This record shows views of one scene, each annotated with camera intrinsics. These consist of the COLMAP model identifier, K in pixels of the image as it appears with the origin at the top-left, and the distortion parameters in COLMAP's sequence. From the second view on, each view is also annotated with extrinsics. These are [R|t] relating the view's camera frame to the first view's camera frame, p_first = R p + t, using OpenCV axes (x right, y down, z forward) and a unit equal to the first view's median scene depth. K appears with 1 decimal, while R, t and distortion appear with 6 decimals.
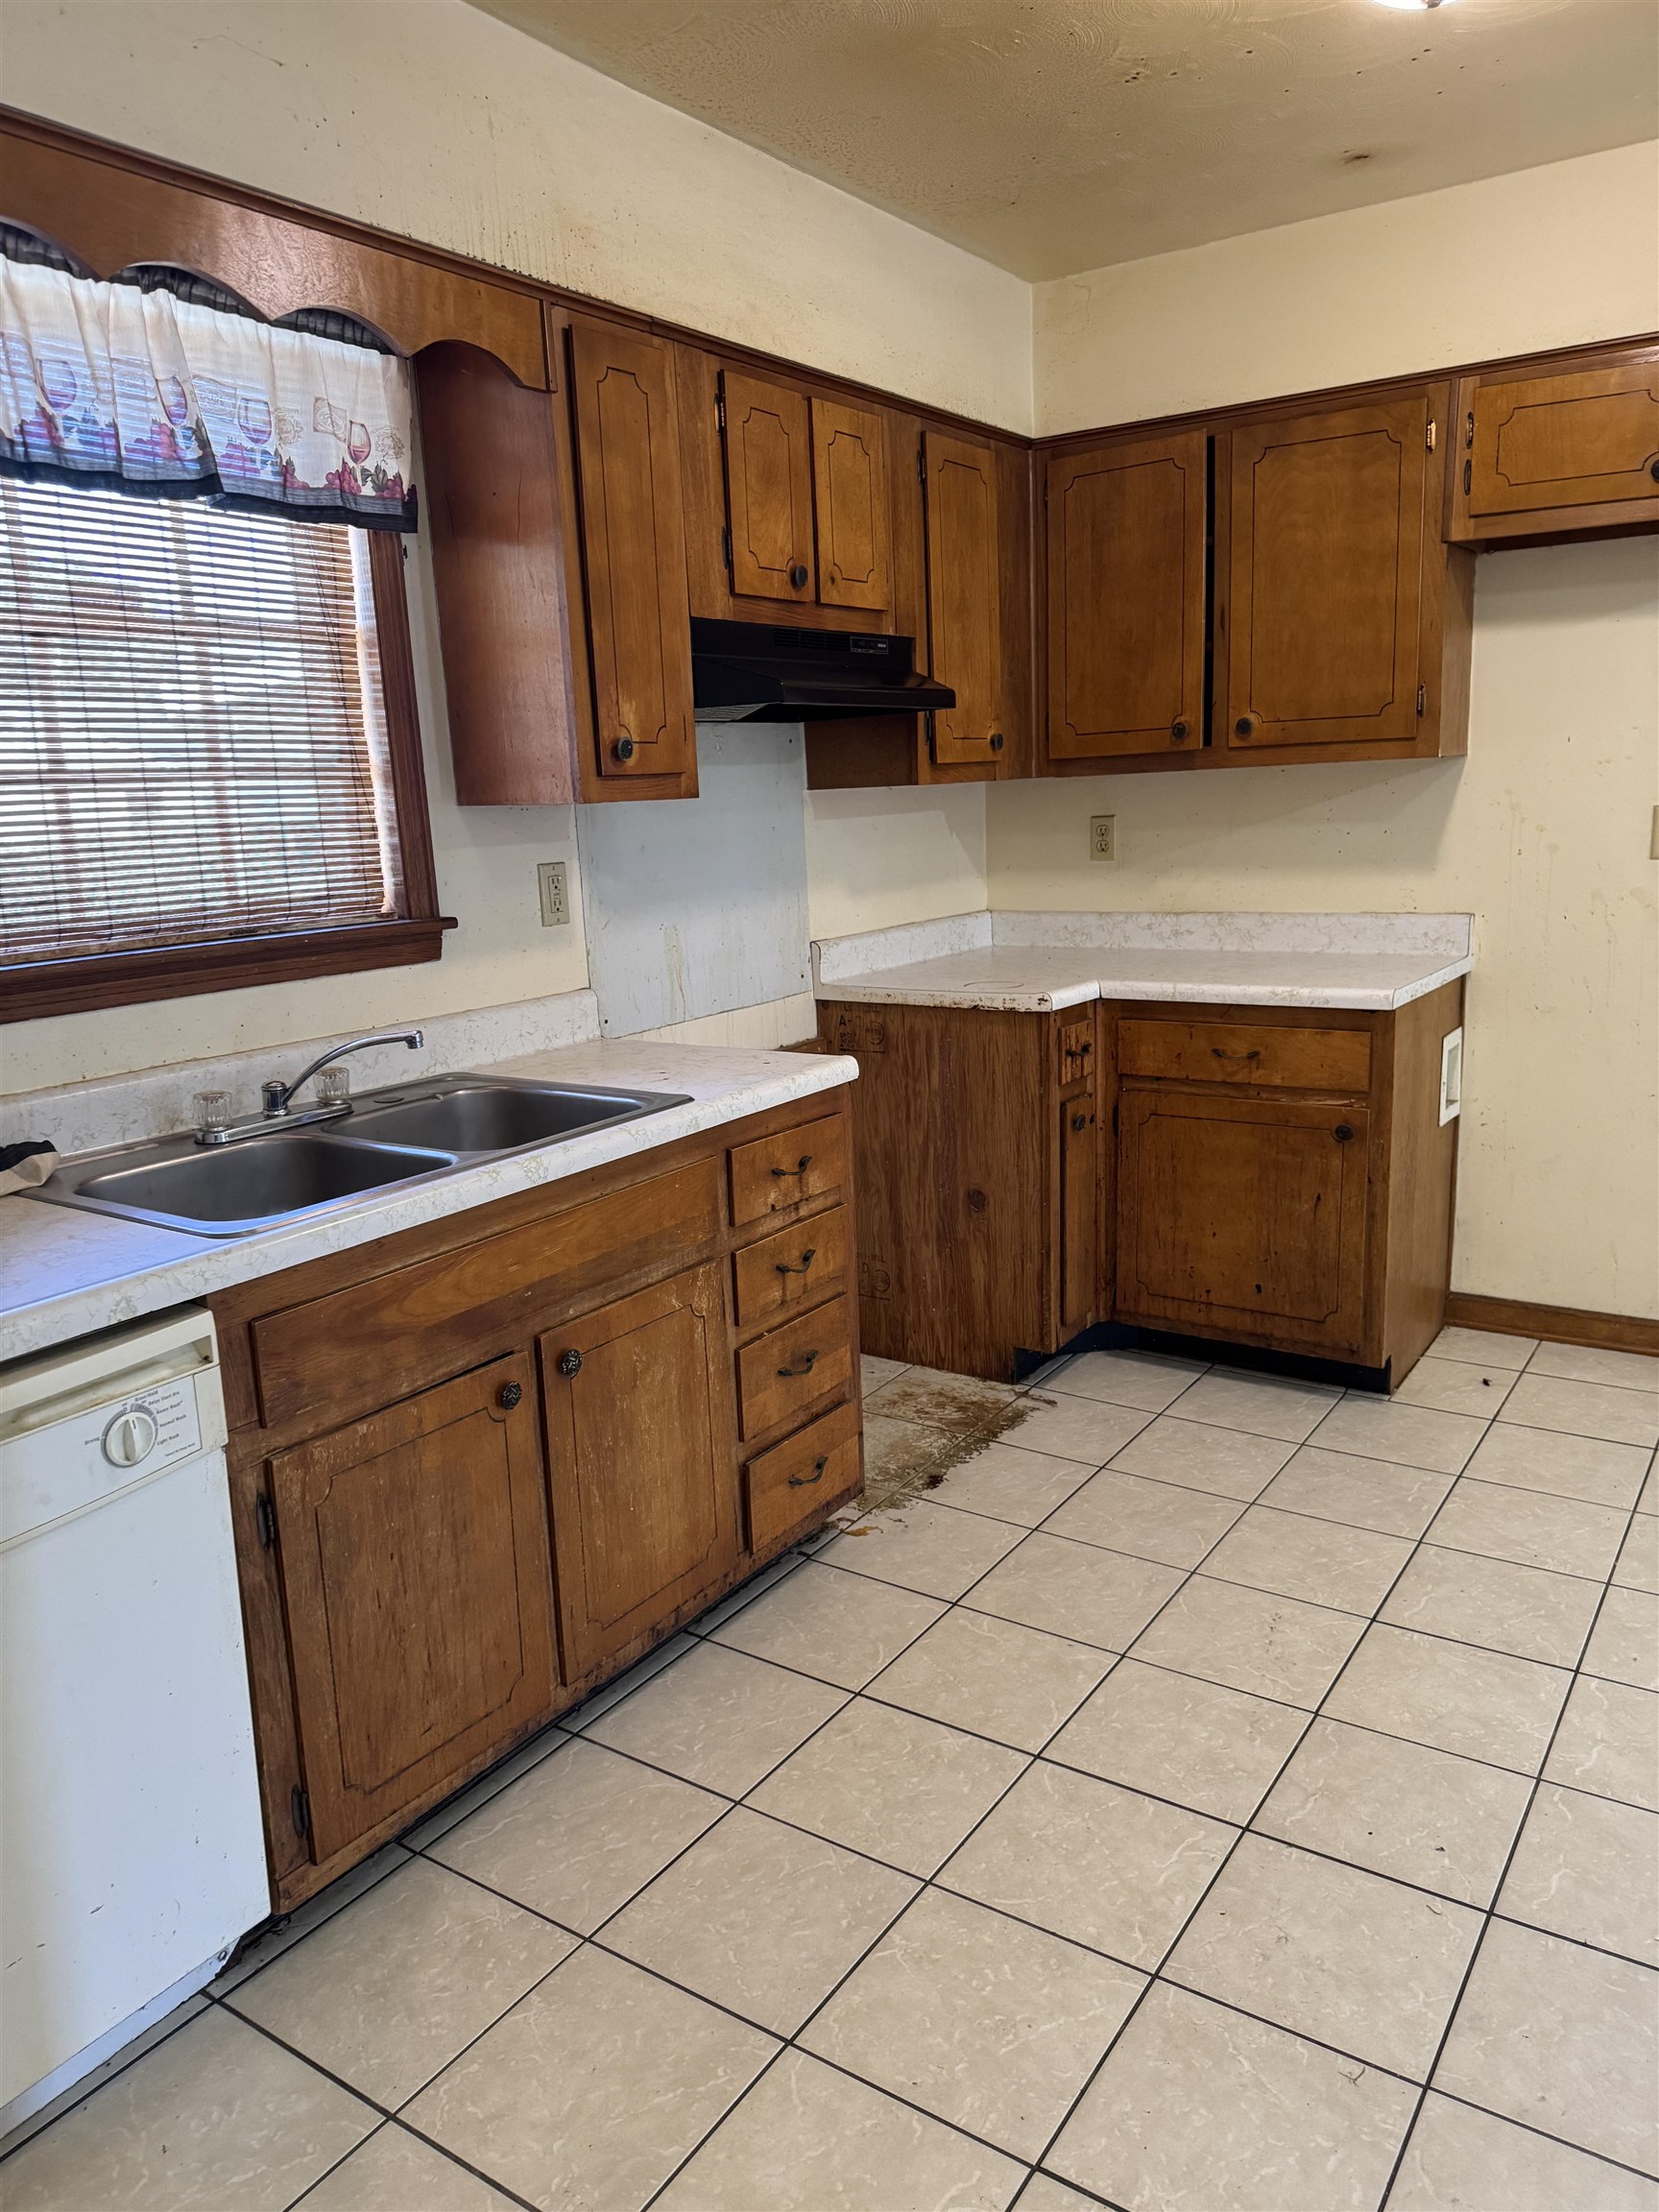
lens RADIAL K [[1561.0, 0, 828.4], [0, 1561.0, 1105.1], [0, 0, 1]] dist [0.053527, -0.062694]
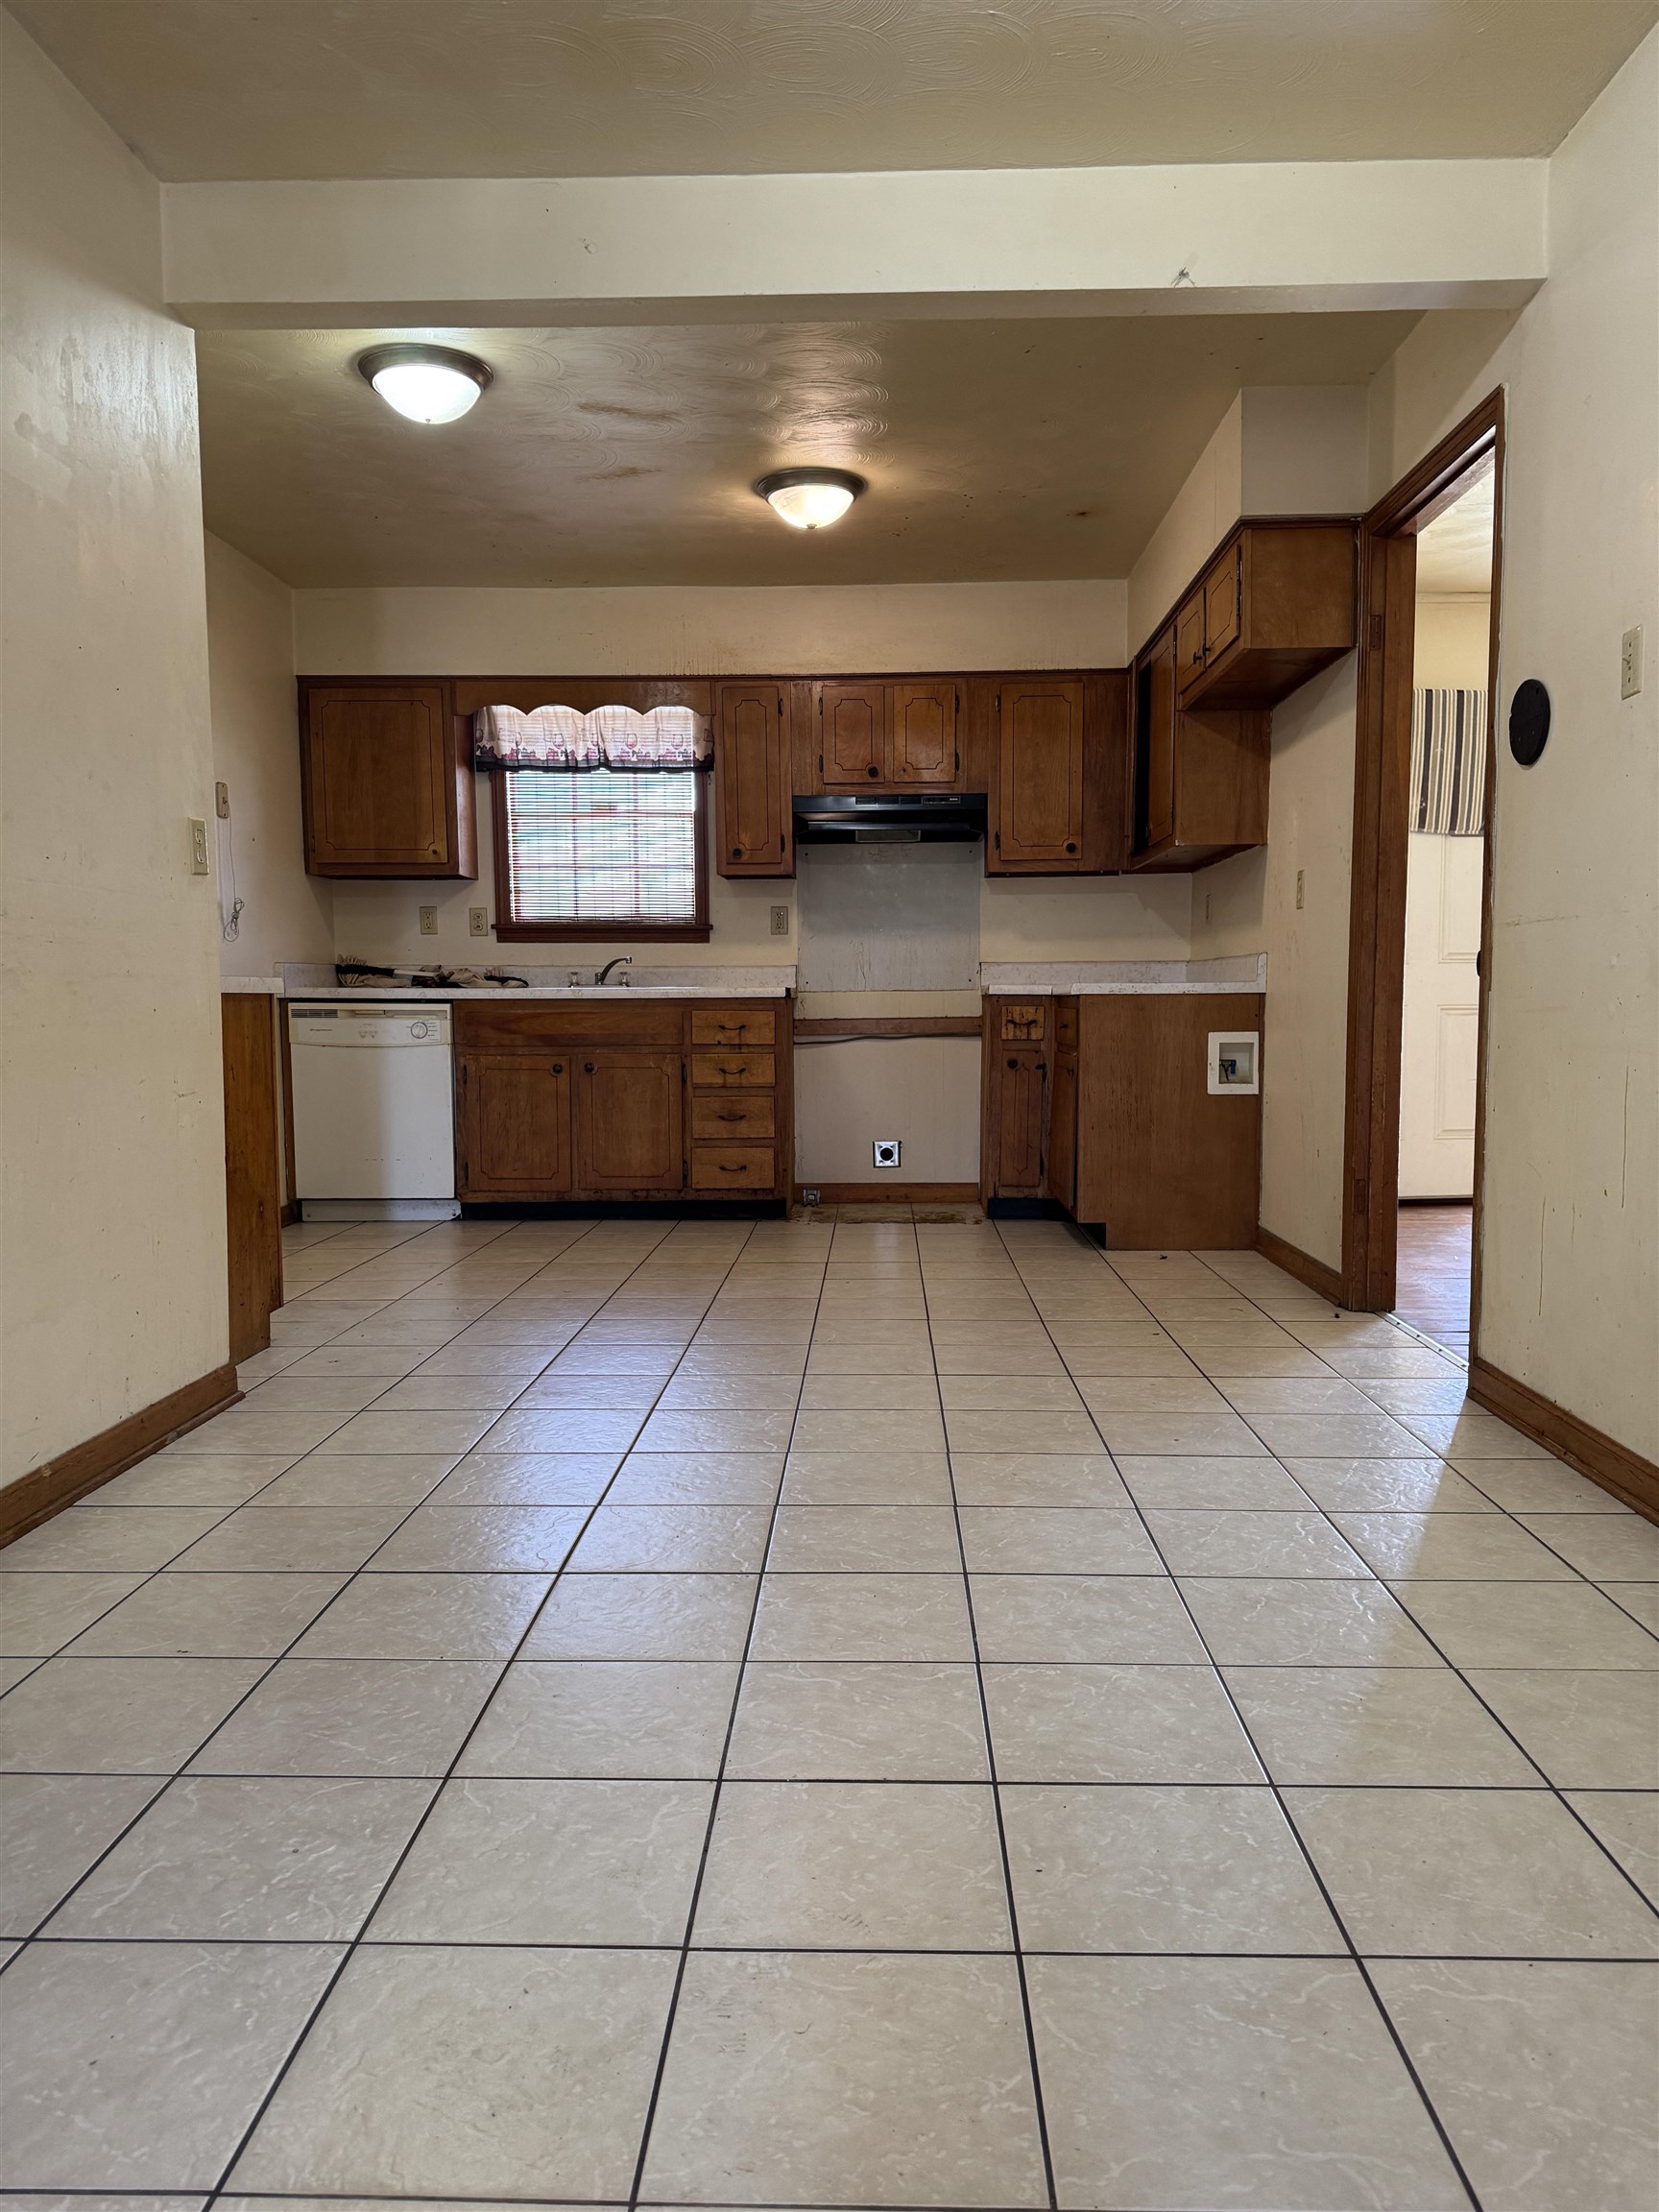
lens RADIAL K [[1561.0, 0, 834.4], [0, 1561.0, 1111.8], [0, 0, 1]] dist [0.053527, -0.062694]
pose [[0.542347, 0.100716, -0.834096, 1.961059], [-0.188524, 0.982060, -0.004000, 0.140979], [0.818730, 0.159417, 0.551605, -0.126845]]
